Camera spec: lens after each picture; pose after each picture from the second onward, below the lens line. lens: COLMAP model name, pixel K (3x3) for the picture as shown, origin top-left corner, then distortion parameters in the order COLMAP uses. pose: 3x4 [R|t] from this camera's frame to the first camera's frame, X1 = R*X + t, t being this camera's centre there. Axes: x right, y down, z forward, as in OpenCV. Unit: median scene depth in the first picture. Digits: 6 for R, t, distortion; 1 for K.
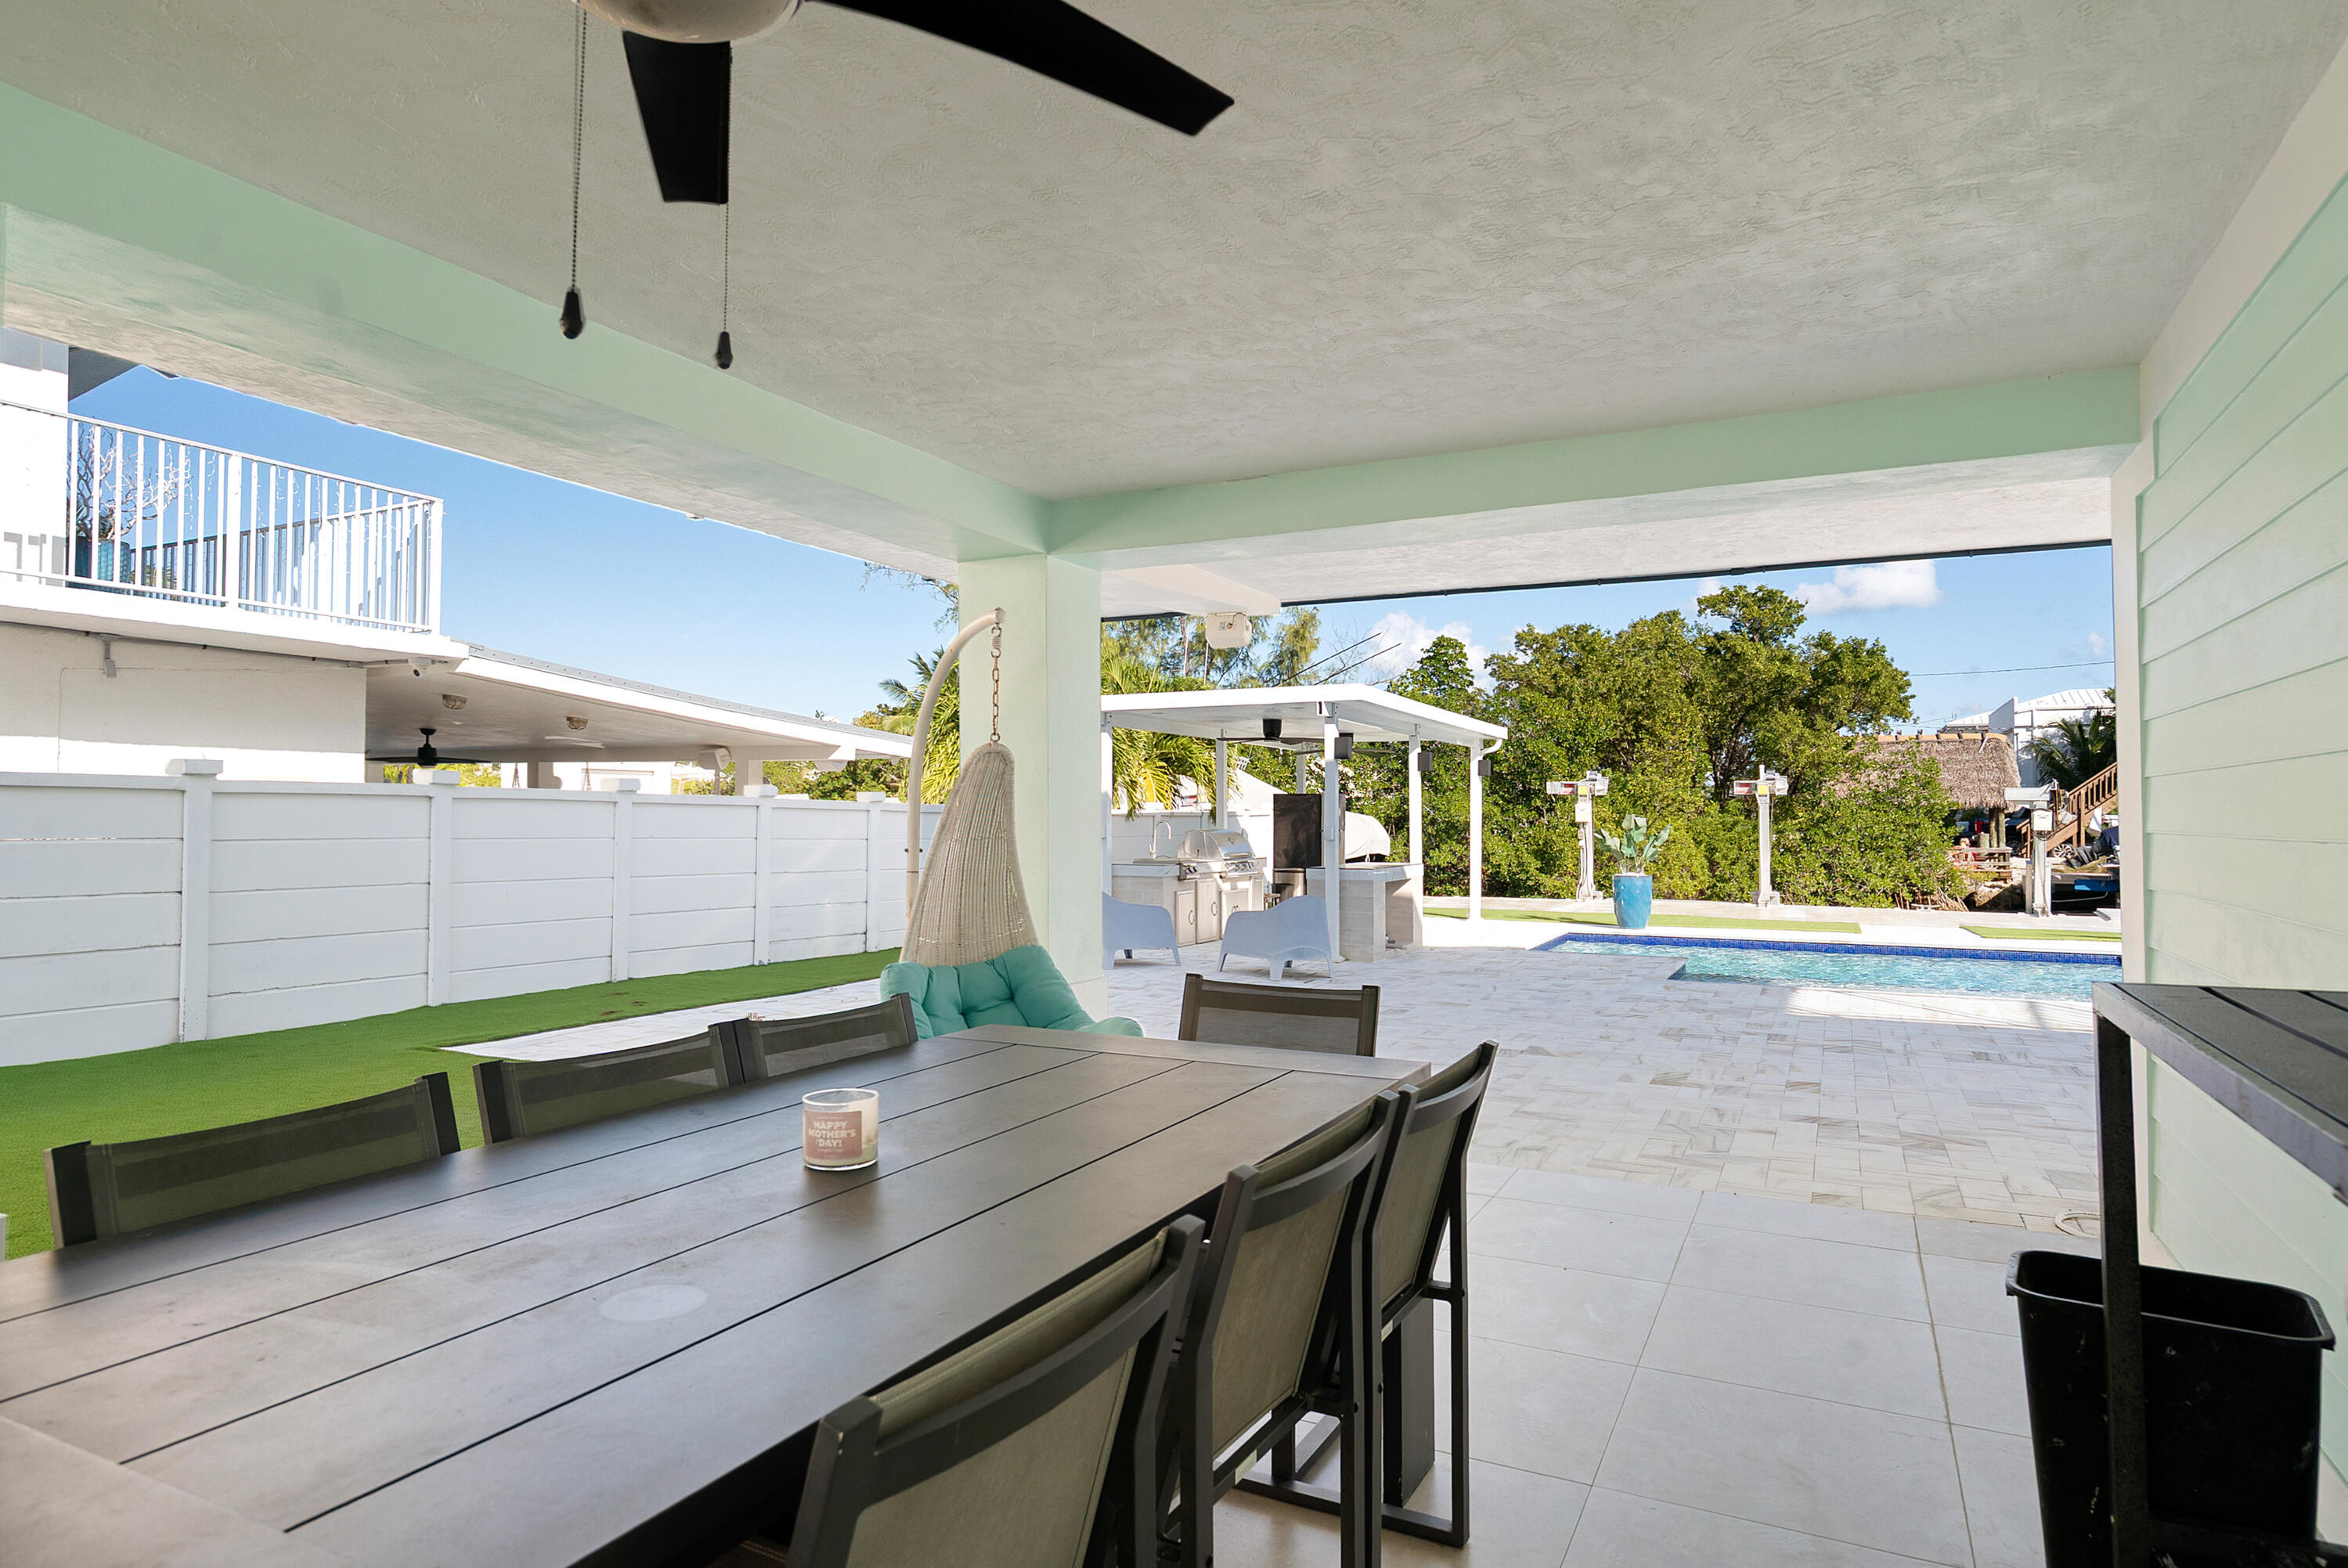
lens RADIAL K [[1331.9, 0, 1180.1], [0, 1331.9, 790.4], [0, 0, 1]] dist [0.017976, 0.000195]
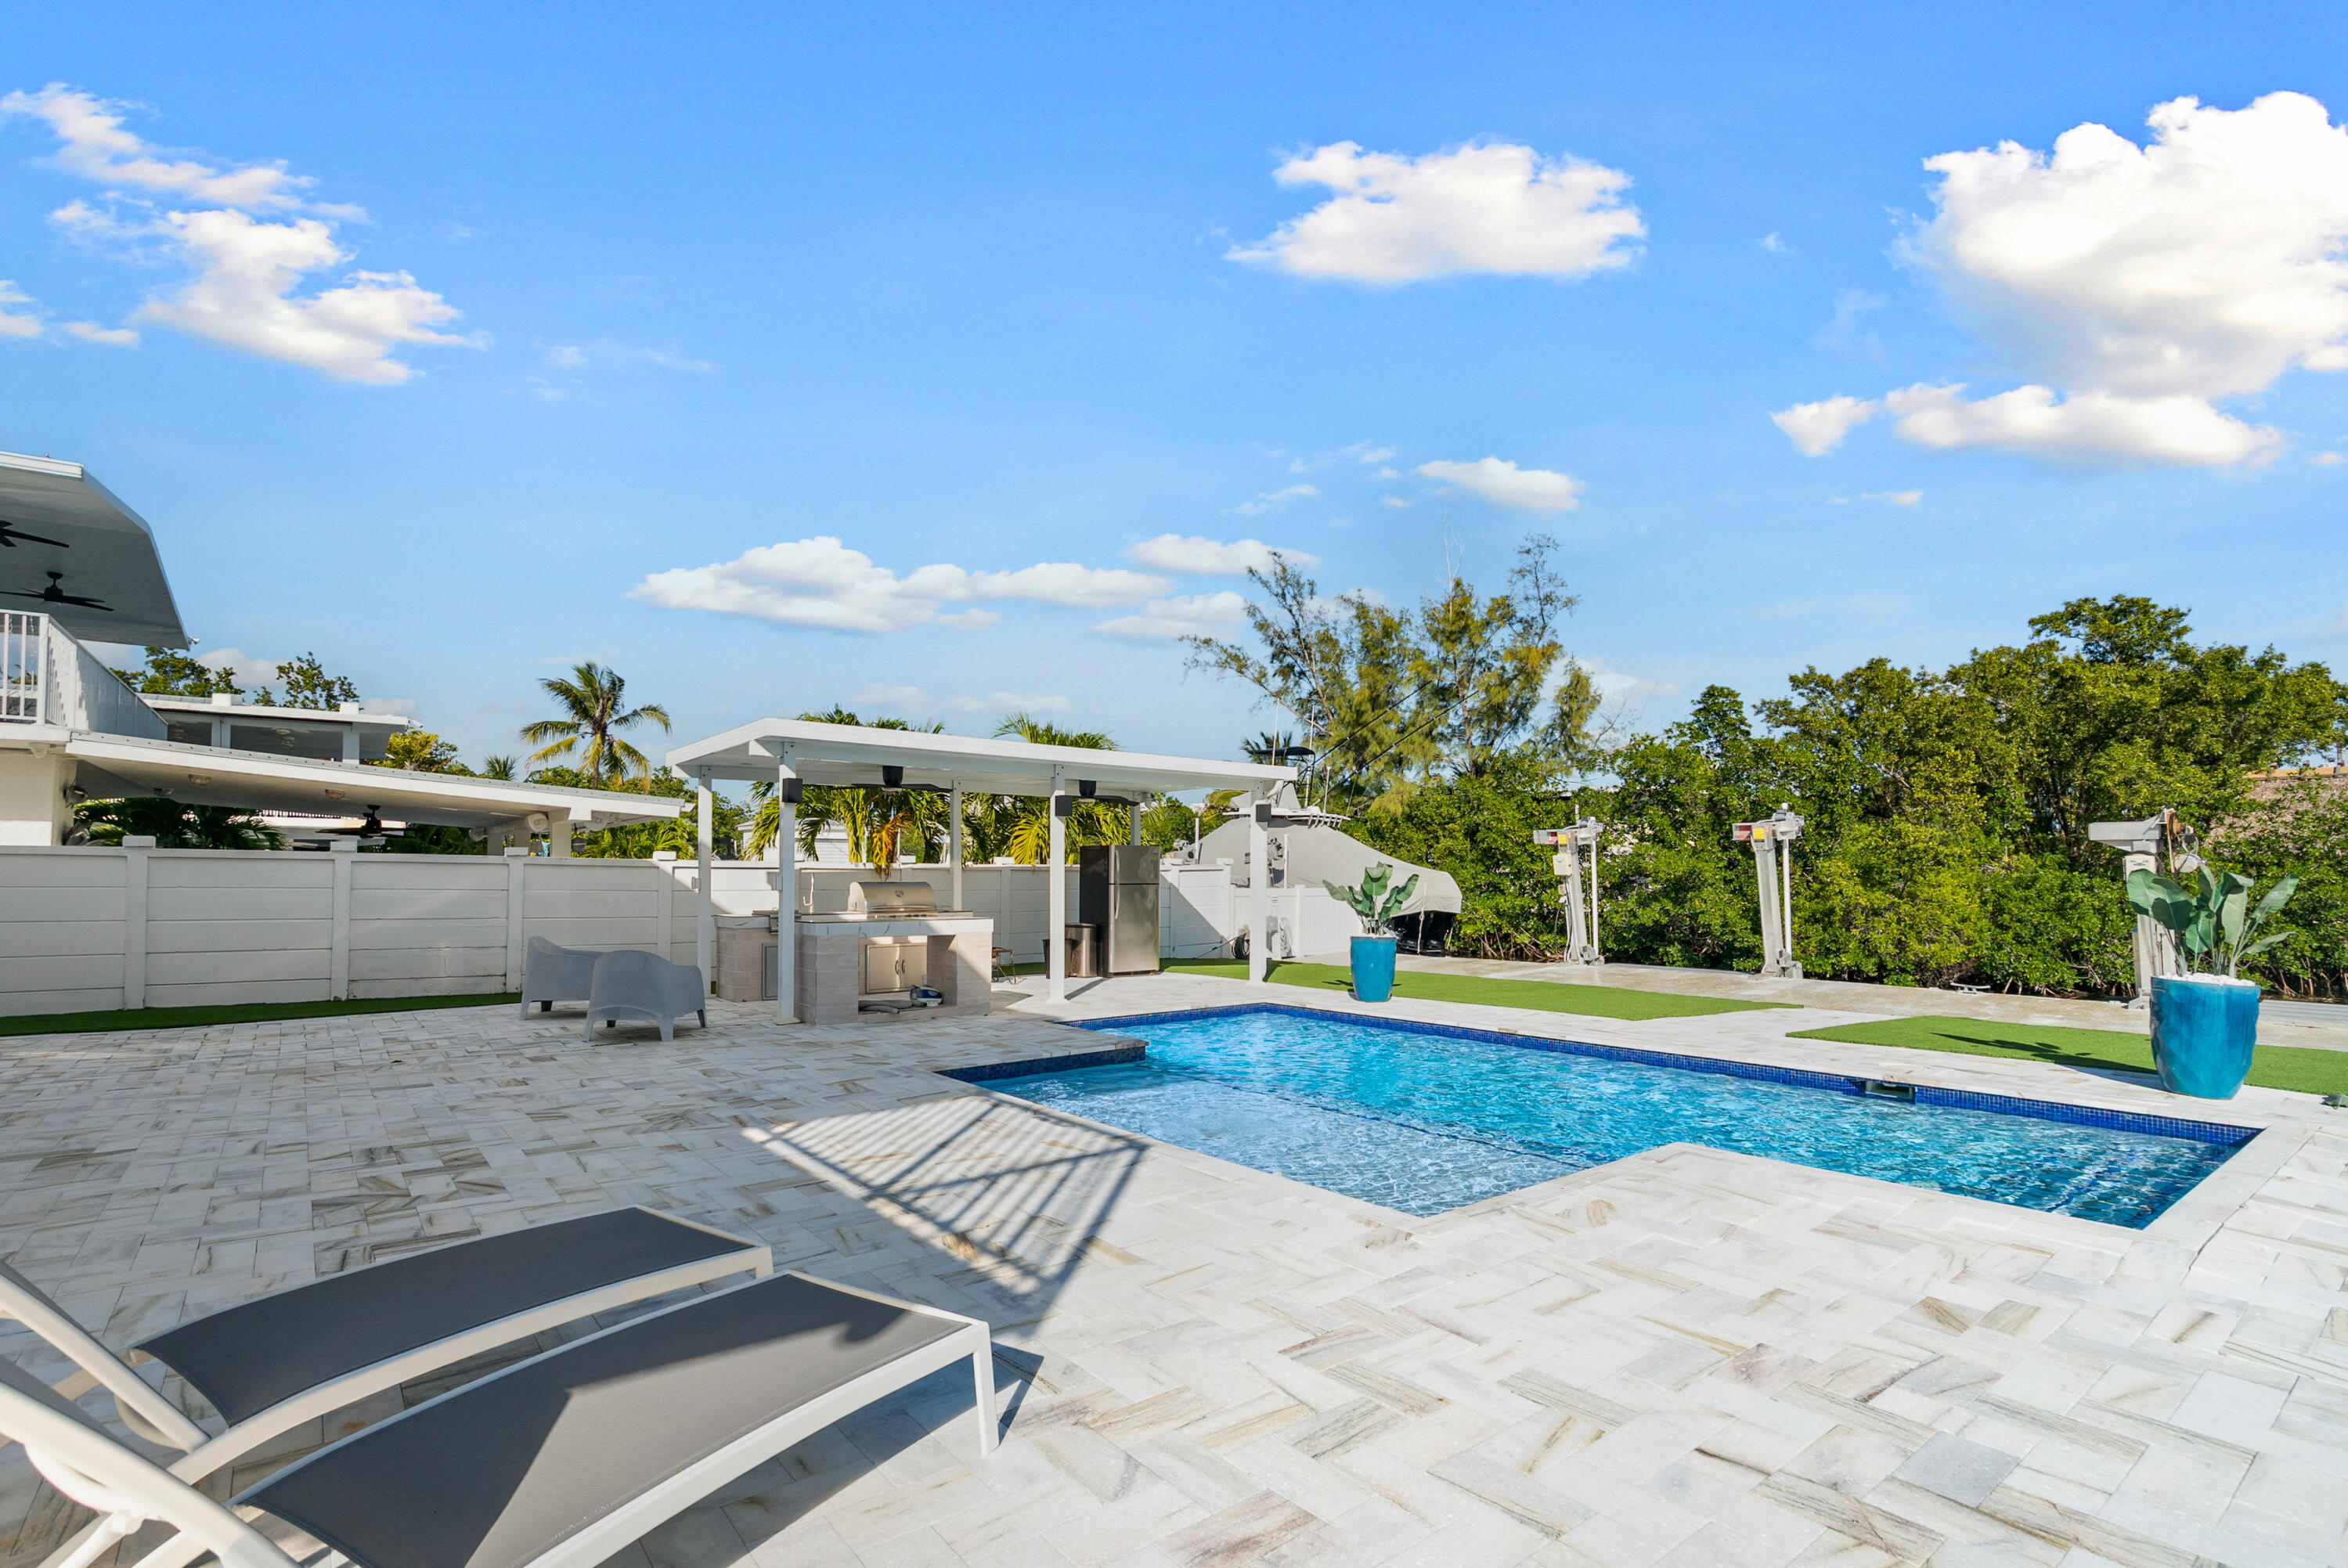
lens RADIAL K [[1122.6, 0, 1164.4], [0, 1122.6, 819.1], [0, 0, 1]] dist [0.002118, 0.000878]
pose [[0.901888, -0.027020, -0.431124, 0.216787], [0.012076, 0.999229, -0.037364, 0.006037], [0.431801, 0.028492, 0.901519, 0.126172]]
